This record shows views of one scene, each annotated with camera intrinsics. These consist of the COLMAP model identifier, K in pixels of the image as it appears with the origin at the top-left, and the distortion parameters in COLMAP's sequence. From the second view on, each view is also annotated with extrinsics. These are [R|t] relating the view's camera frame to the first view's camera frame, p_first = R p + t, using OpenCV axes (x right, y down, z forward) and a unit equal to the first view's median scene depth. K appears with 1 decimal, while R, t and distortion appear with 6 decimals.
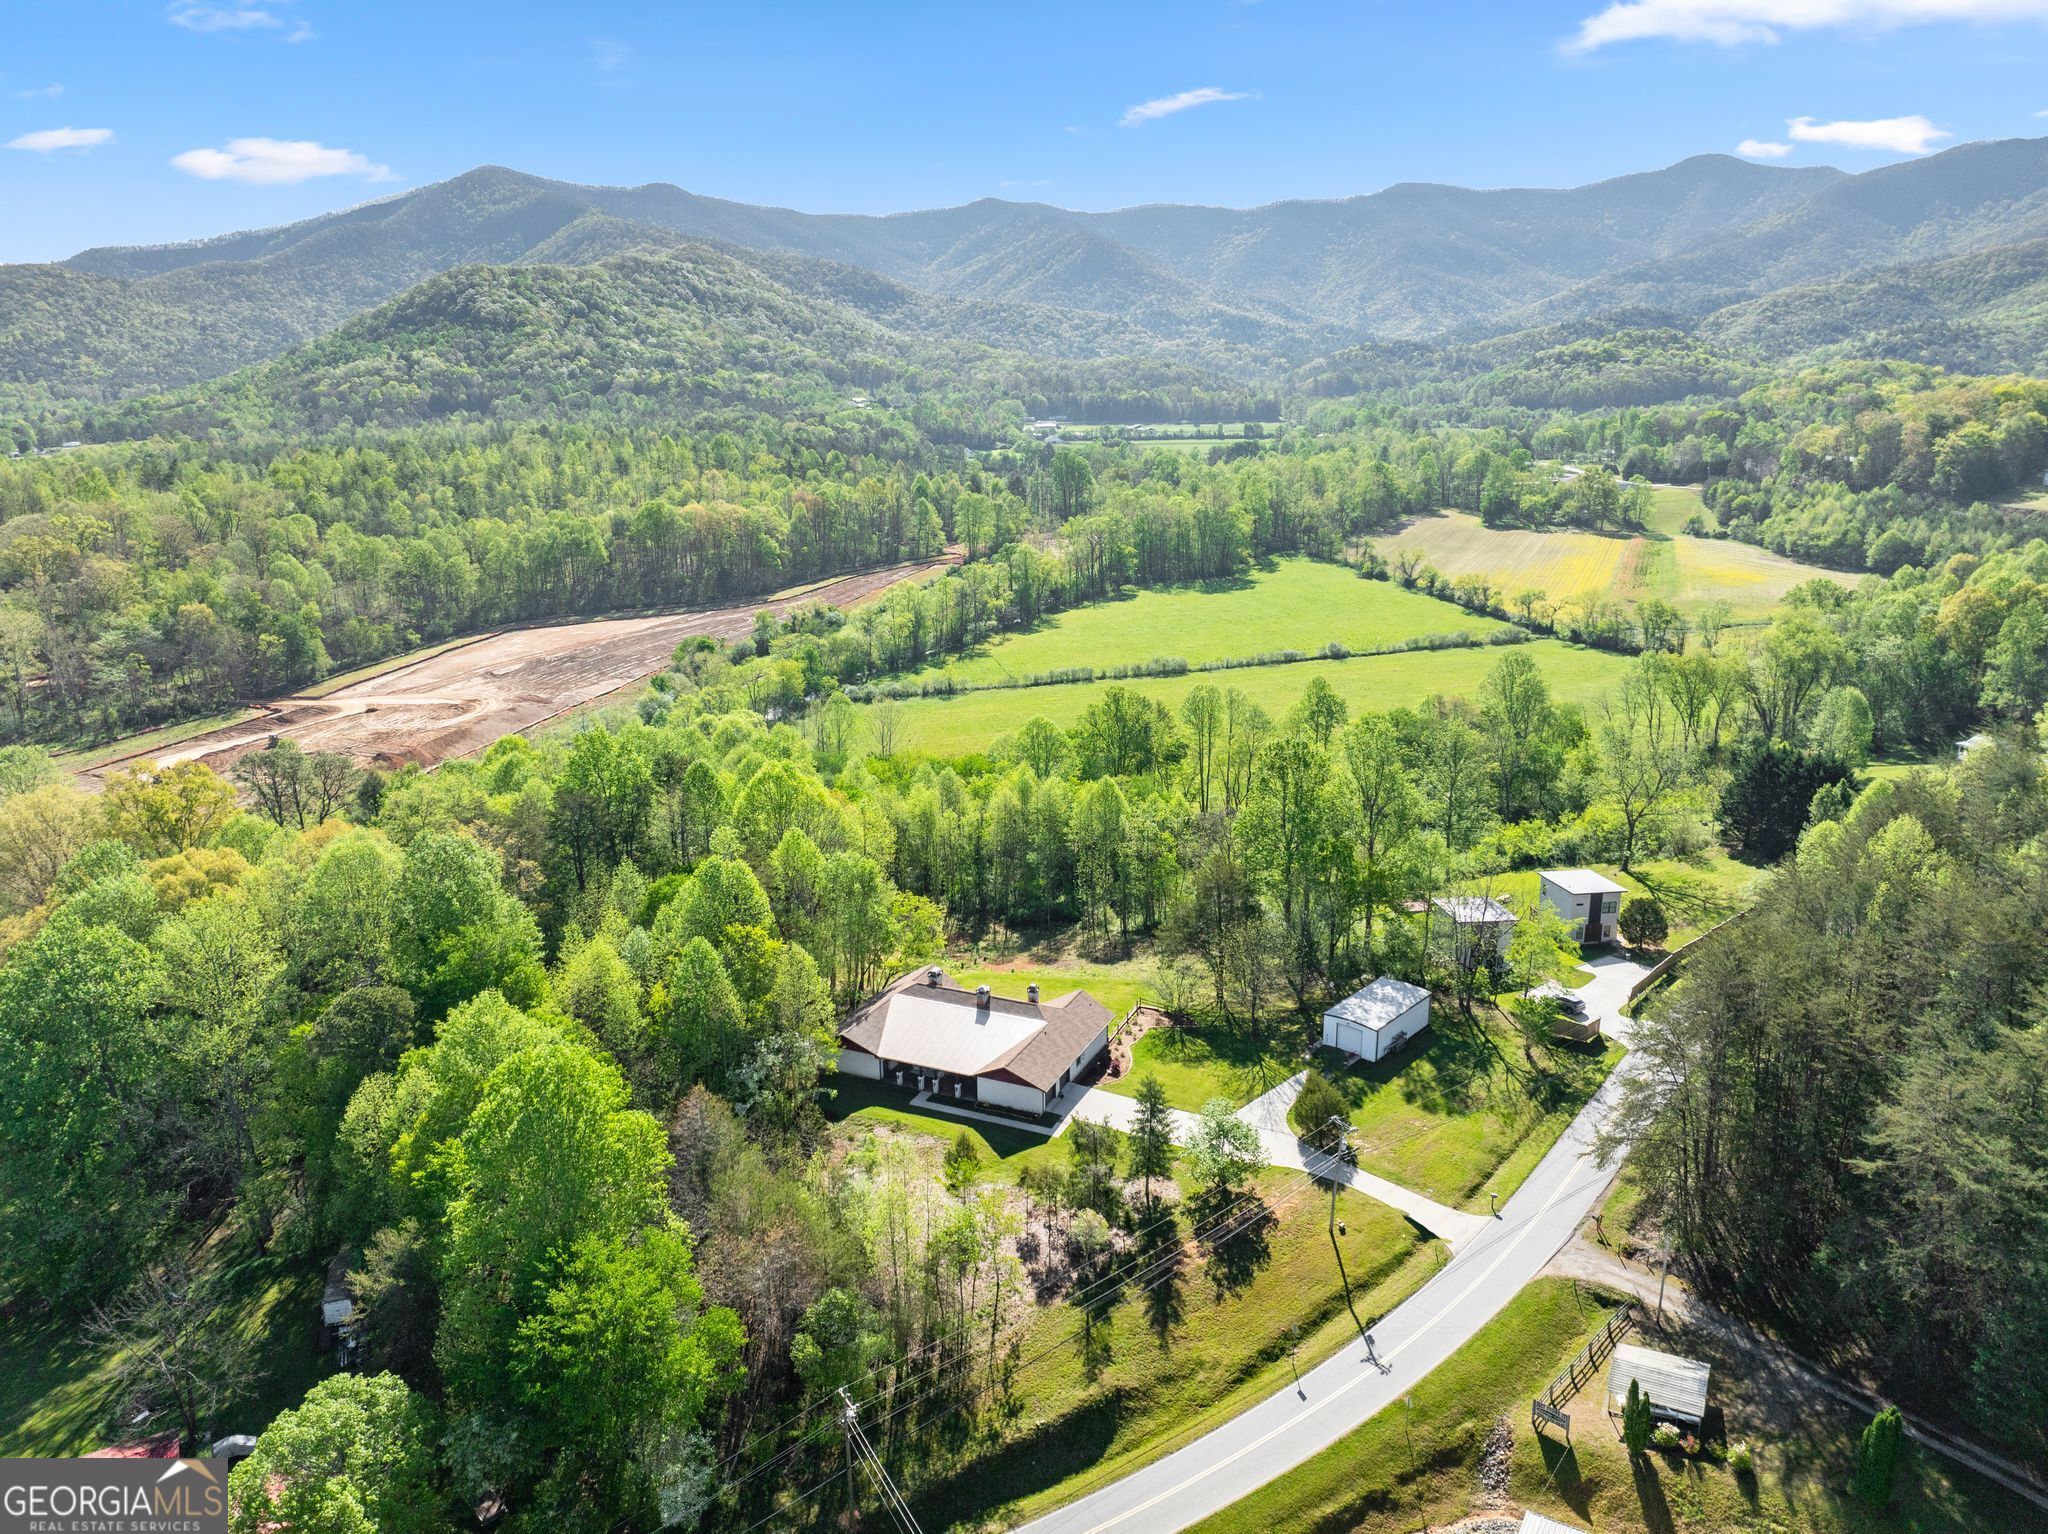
lens RADIAL K [[1434.9, 0, 1033.0], [0, 1434.9, 760.2], [0, 0, 1]] dist [-0.024771, -0.029441]
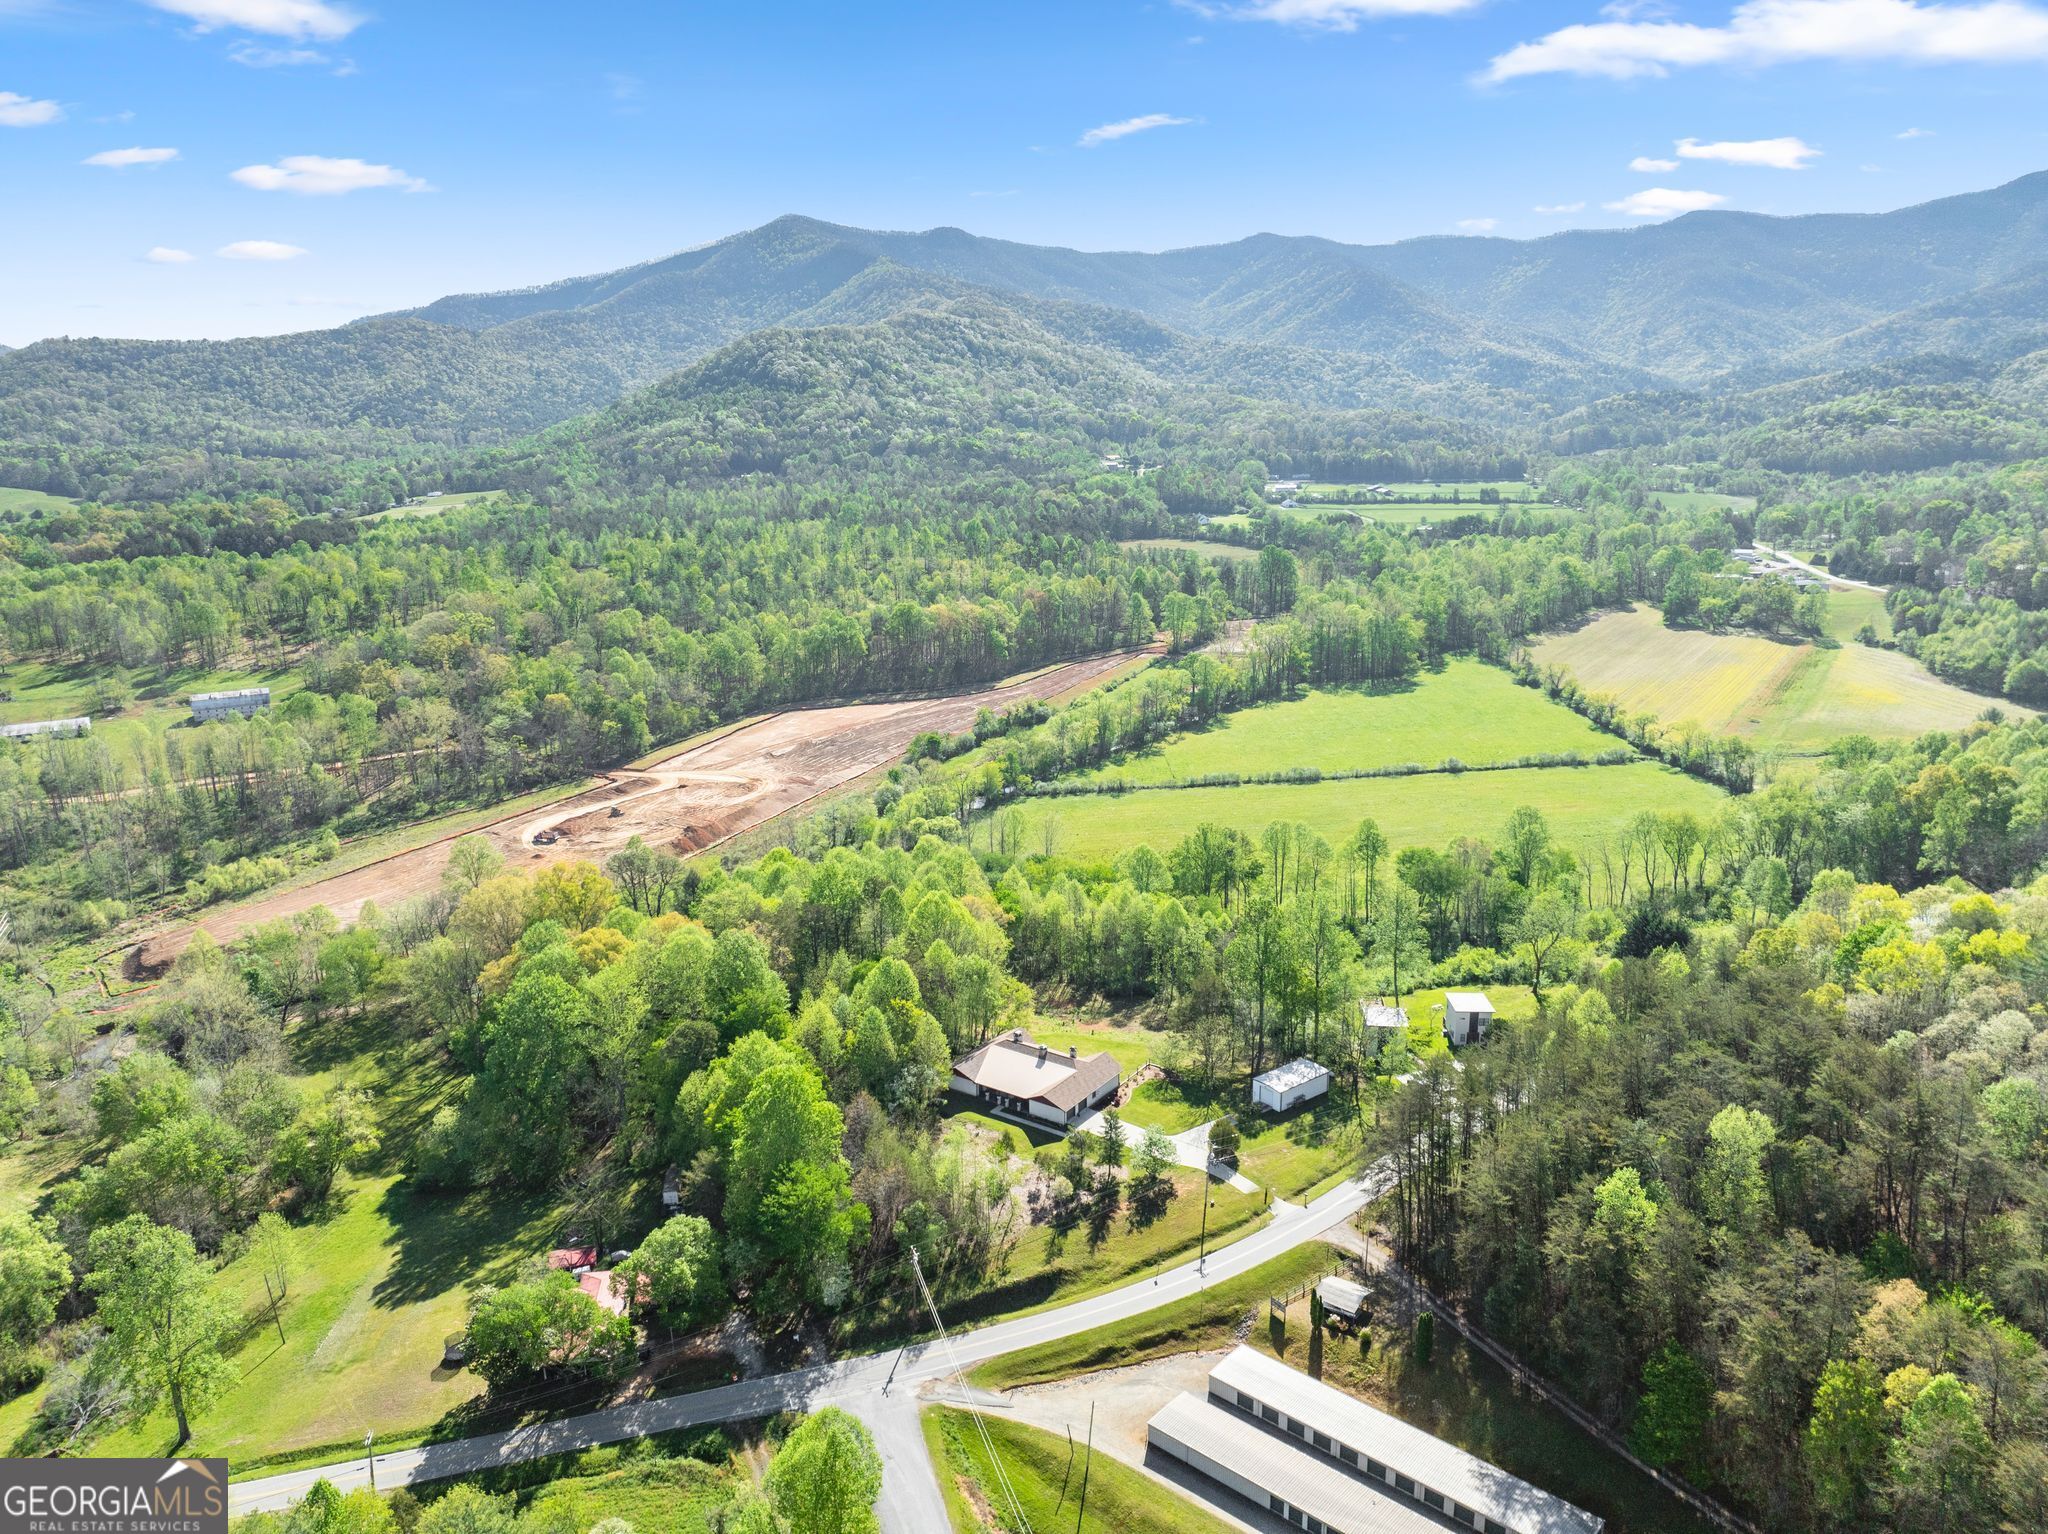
lens RADIAL K [[1434.9, 0, 1033.0], [0, 1434.9, 760.2], [0, 0, 1]] dist [-0.024771, -0.029441]
pose [[0.982786, 0.044290, -0.179358, 0.156856], [-0.046594, 0.998876, -0.008653, -0.103388], [0.178773, 0.016861, 0.983746, -0.420536]]
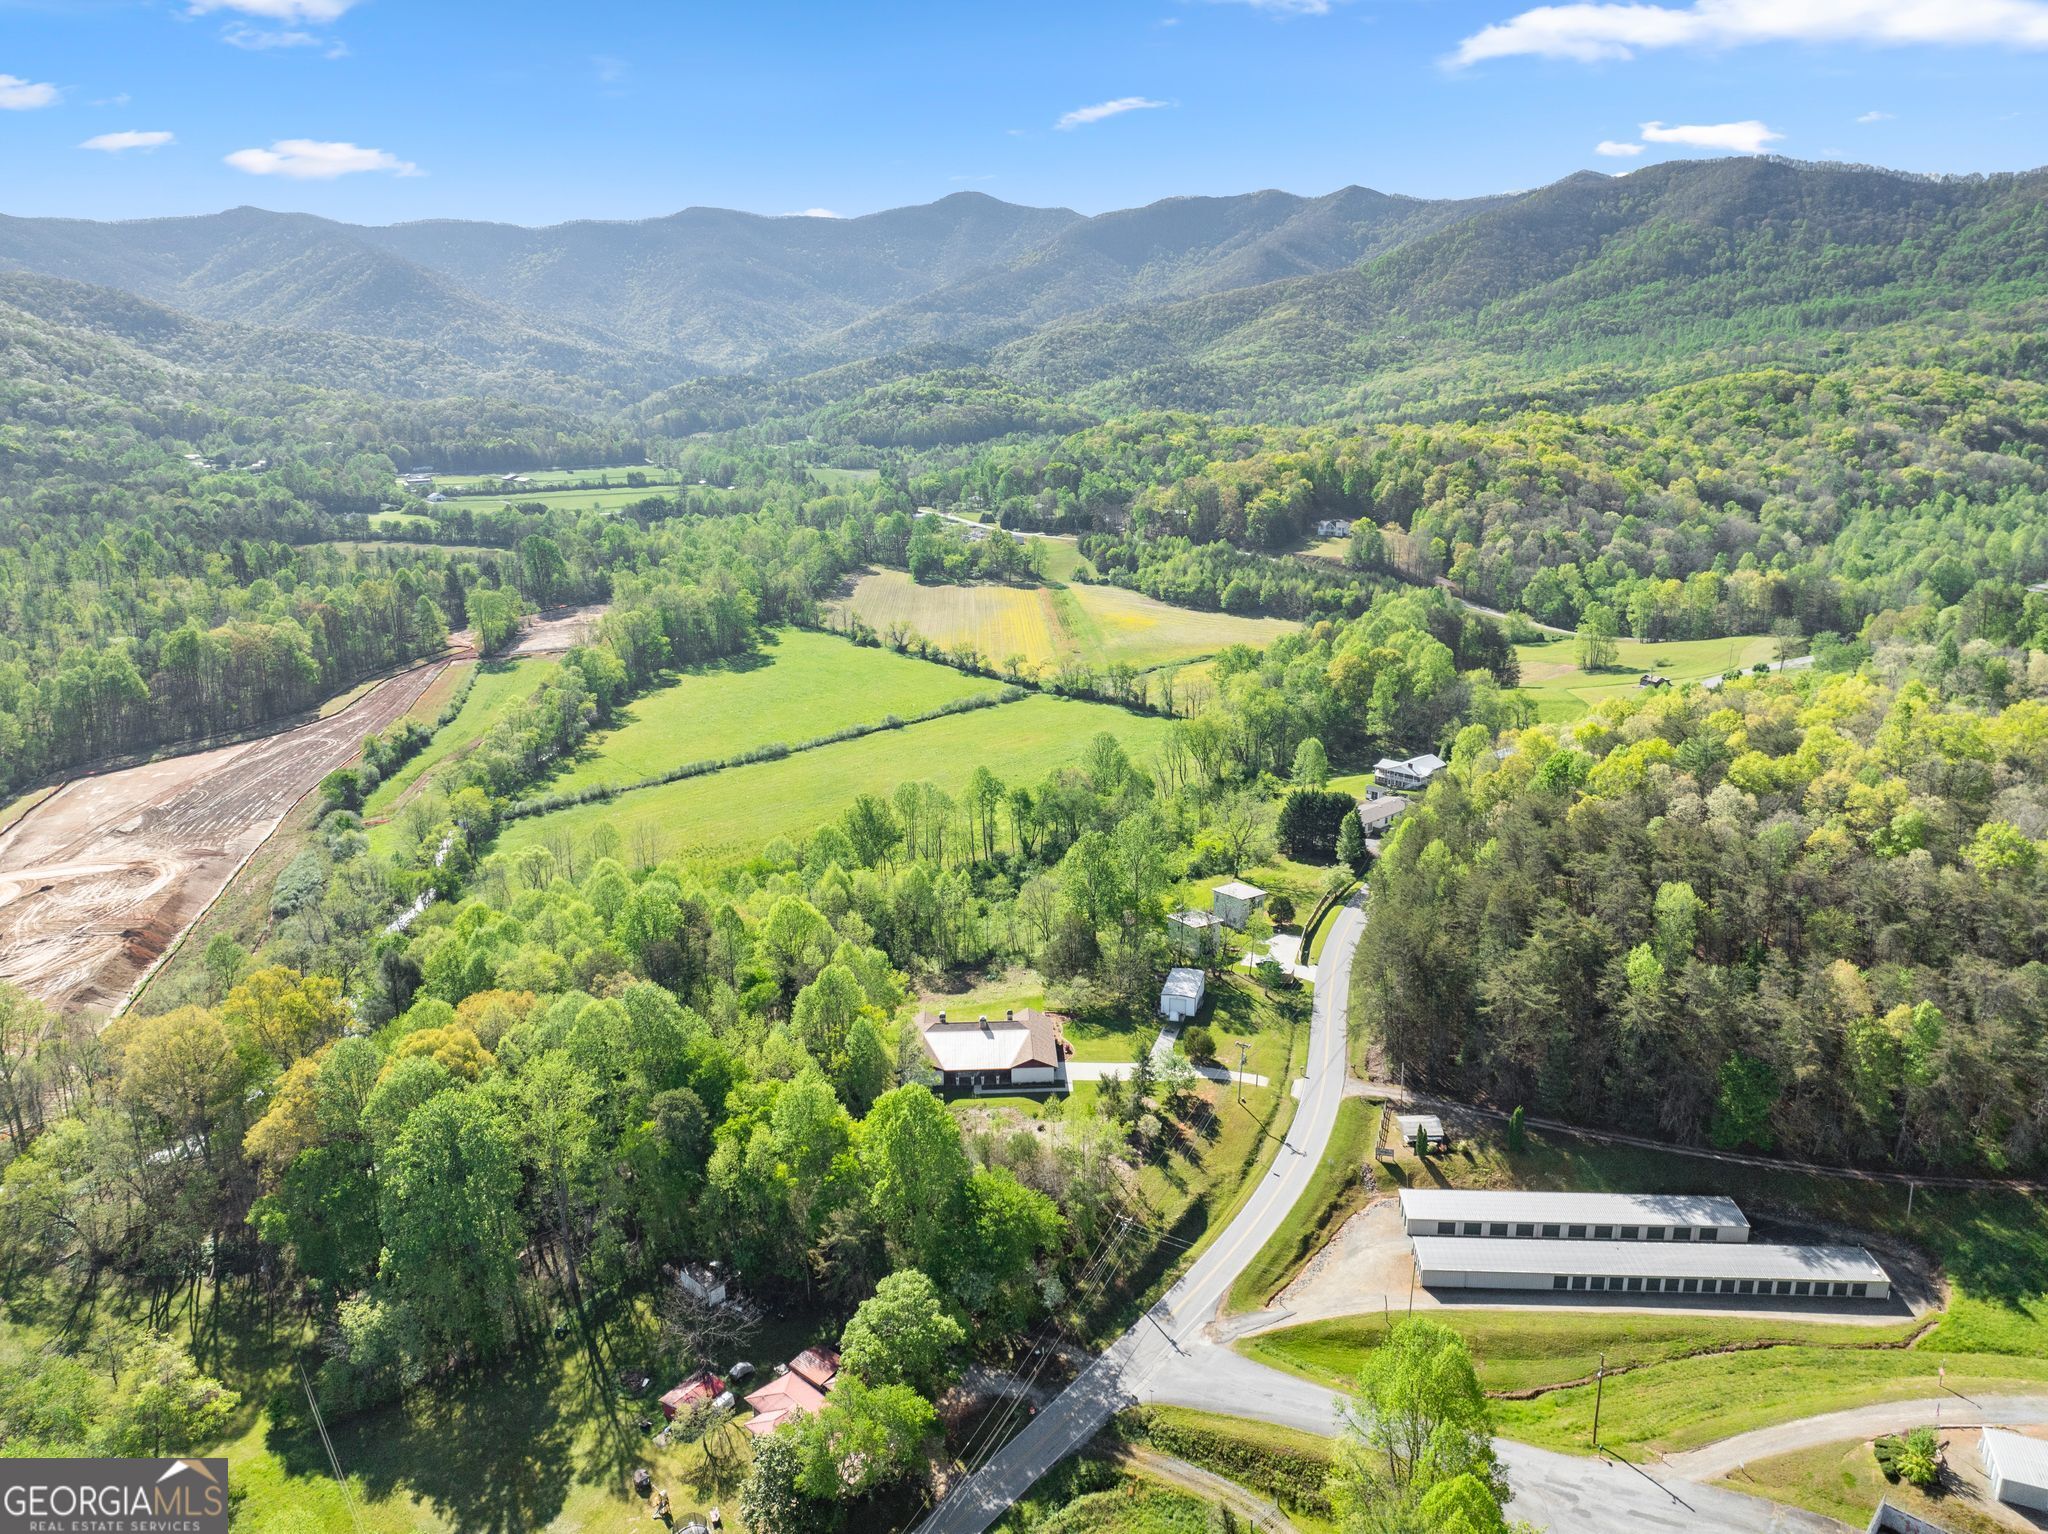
lens RADIAL K [[1434.9, 0, 1033.0], [0, 1434.9, 760.2], [0, 0, 1]] dist [-0.024771, -0.029441]
pose [[0.891159, -0.114044, 0.439123, -0.441655], [0.116644, 0.992948, 0.021159, -0.105070], [-0.438440, 0.032365, 0.898178, -0.326222]]
